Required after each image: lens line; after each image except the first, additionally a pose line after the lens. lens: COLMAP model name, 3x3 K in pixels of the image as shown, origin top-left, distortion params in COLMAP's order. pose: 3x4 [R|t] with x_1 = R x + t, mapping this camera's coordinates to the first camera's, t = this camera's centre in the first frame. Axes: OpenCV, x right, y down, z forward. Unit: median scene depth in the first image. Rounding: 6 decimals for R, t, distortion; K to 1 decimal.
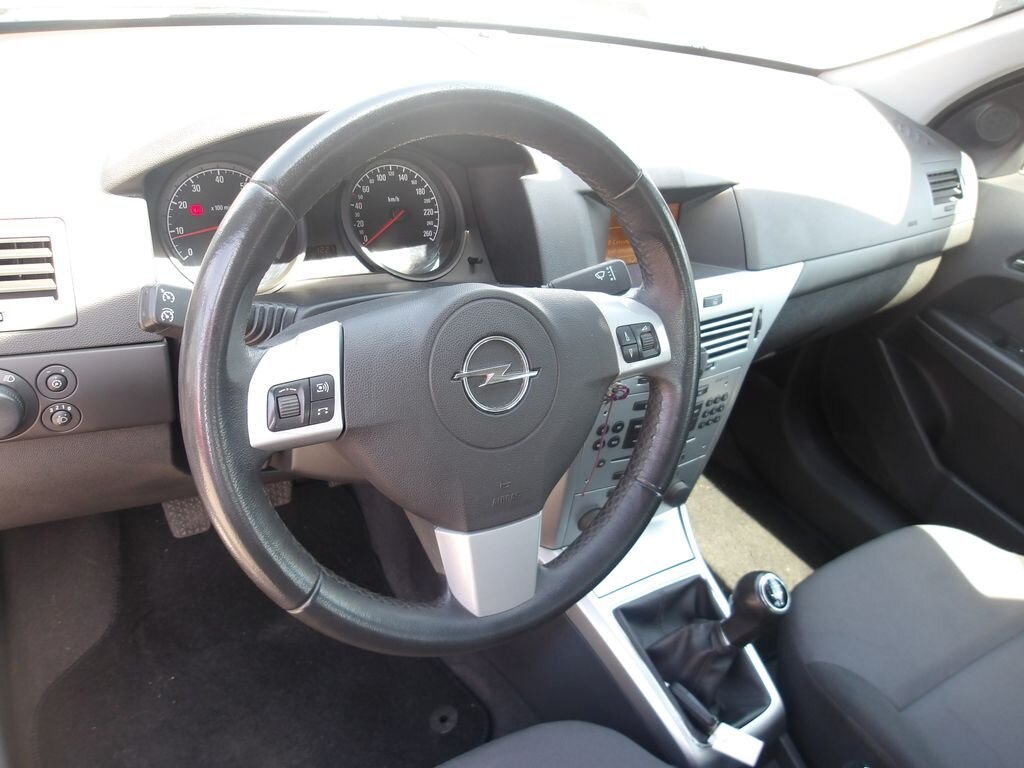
lens RADIAL K [[865.0, 0, 502.7], [0, 865.0, 386.1], [0, 0, 1]] dist [-0.006377, 0.018957]
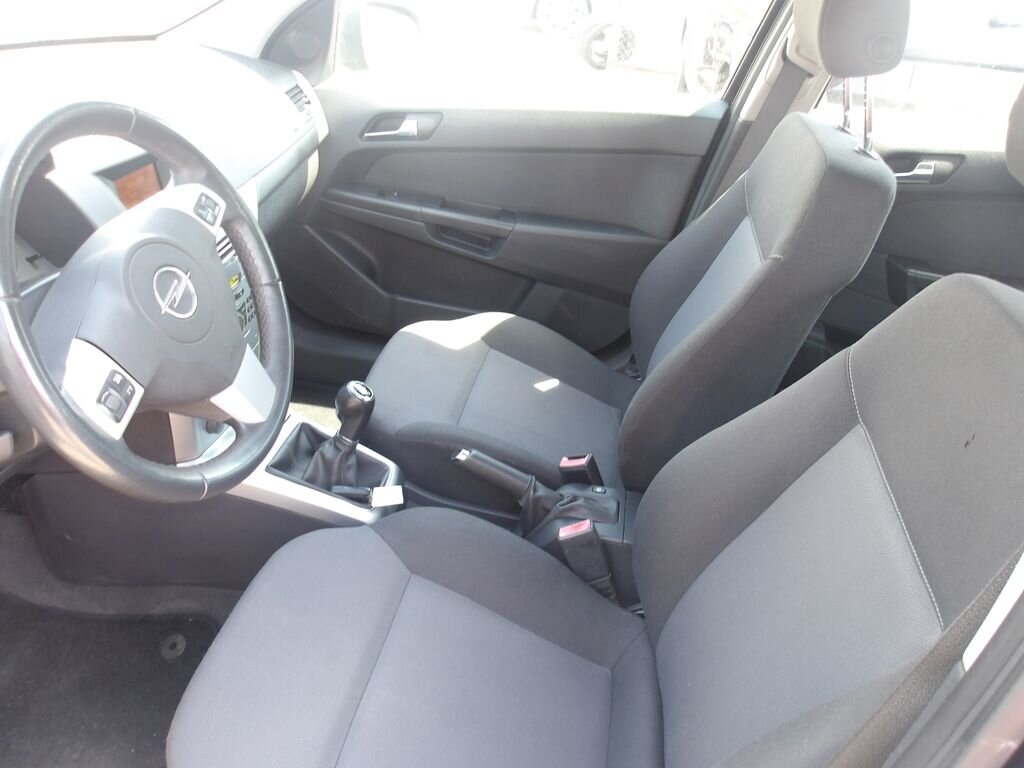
lens RADIAL K [[865.0, 0, 519.9], [0, 865.0, 386.2], [0, 0, 1]] dist [-0.006377, 0.018957]
pose [[0.666567, -0.458681, 0.587622, -0.274567], [0.423853, 0.881664, 0.207406, 0.033499], [-0.613219, 0.110815, 0.782101, -0.229453]]
